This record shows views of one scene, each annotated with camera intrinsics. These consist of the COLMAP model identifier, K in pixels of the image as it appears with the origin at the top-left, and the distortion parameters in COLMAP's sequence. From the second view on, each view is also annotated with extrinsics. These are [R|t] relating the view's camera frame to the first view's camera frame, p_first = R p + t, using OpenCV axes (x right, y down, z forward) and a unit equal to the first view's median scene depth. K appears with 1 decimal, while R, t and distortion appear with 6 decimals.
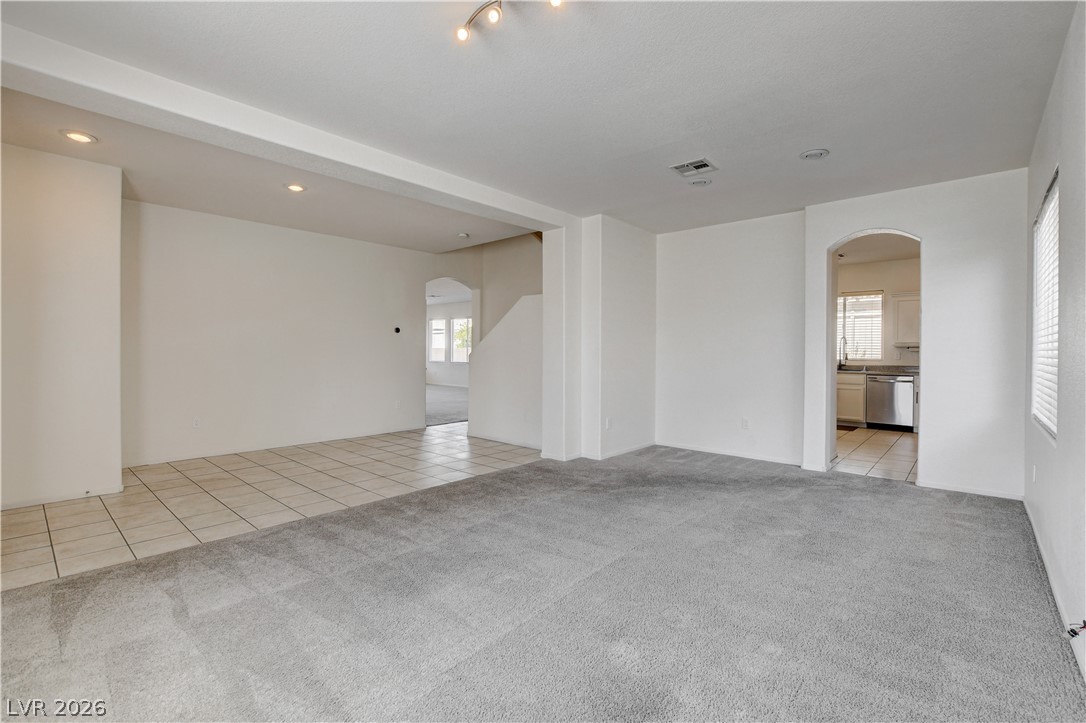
lens RADIAL K [[476.7, 0, 546.7], [0, 476.7, 355.2], [0, 0, 1]] dist [-0.000182, 0.000110]
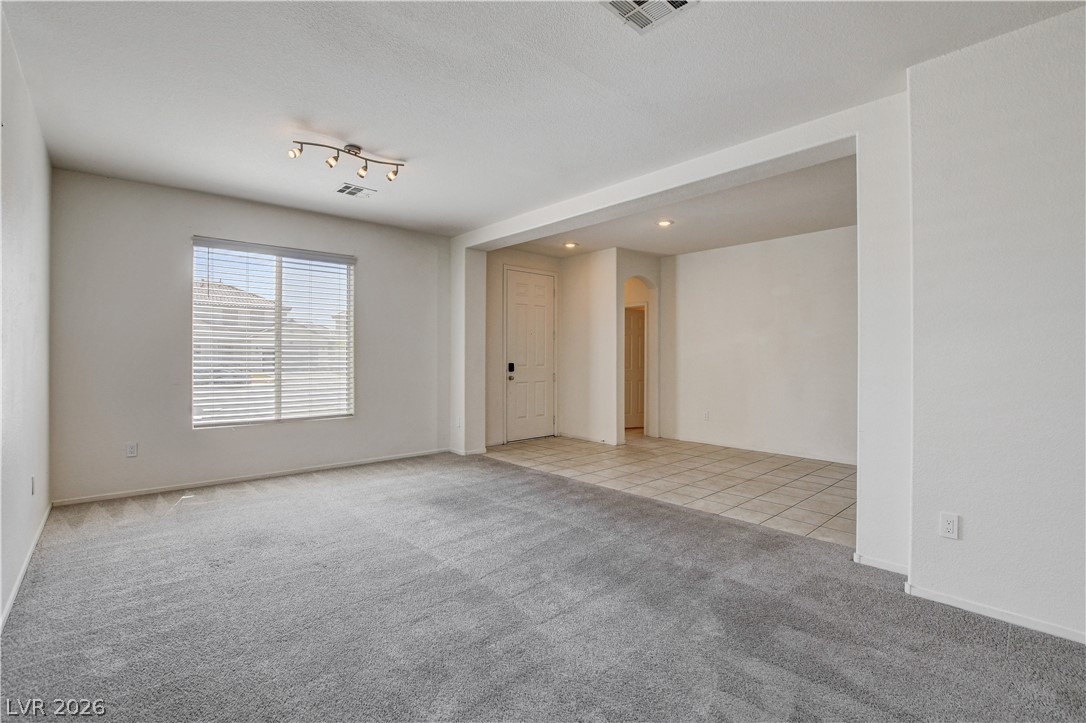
lens RADIAL K [[486.8, 0, 543.0], [0, 486.8, 361.5], [0, 0, 1]] dist [-0.000675, -0.000009]
pose [[-0.107381, -0.002614, -0.994215, 0.930689], [-0.007693, 0.999969, -0.001799, -0.000216], [0.994188, 0.007455, -0.107398, 1.064324]]
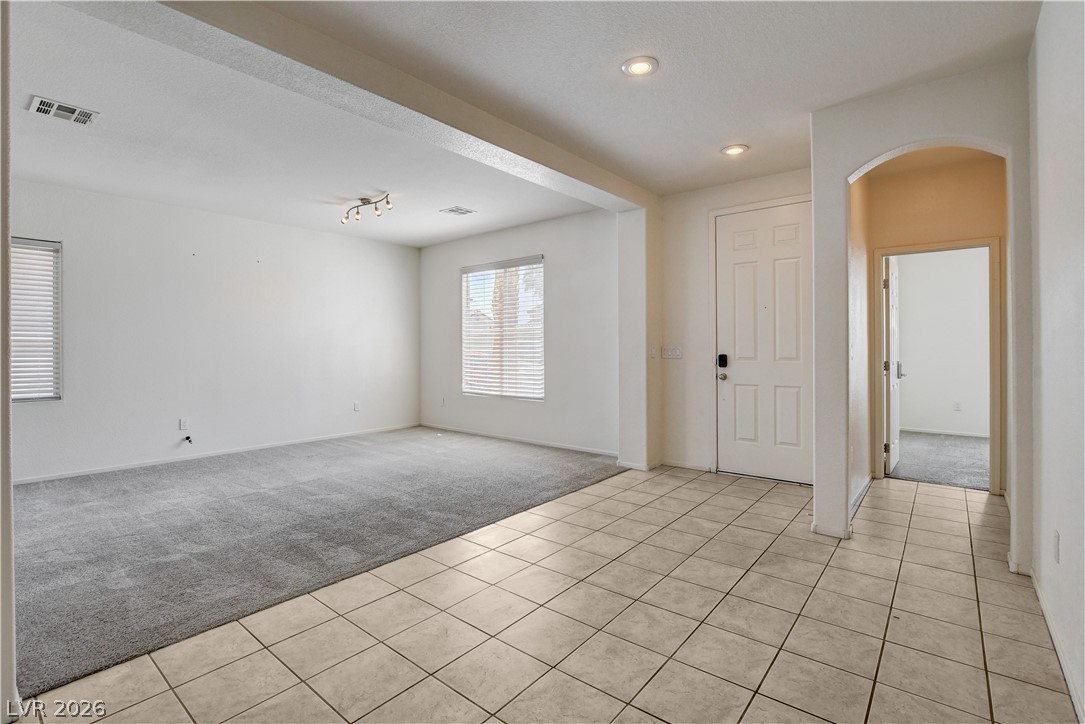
lens RADIAL K [[499.3, 0, 541.6], [0, 499.3, 349.2], [0, 0, 1]] dist [0.000634, 0.000126]
pose [[-0.999340, -0.008418, -0.035323, -0.446362], [-0.008637, 0.999944, 0.006073, -0.013144], [0.035270, 0.006374, -0.999357, 2.014491]]
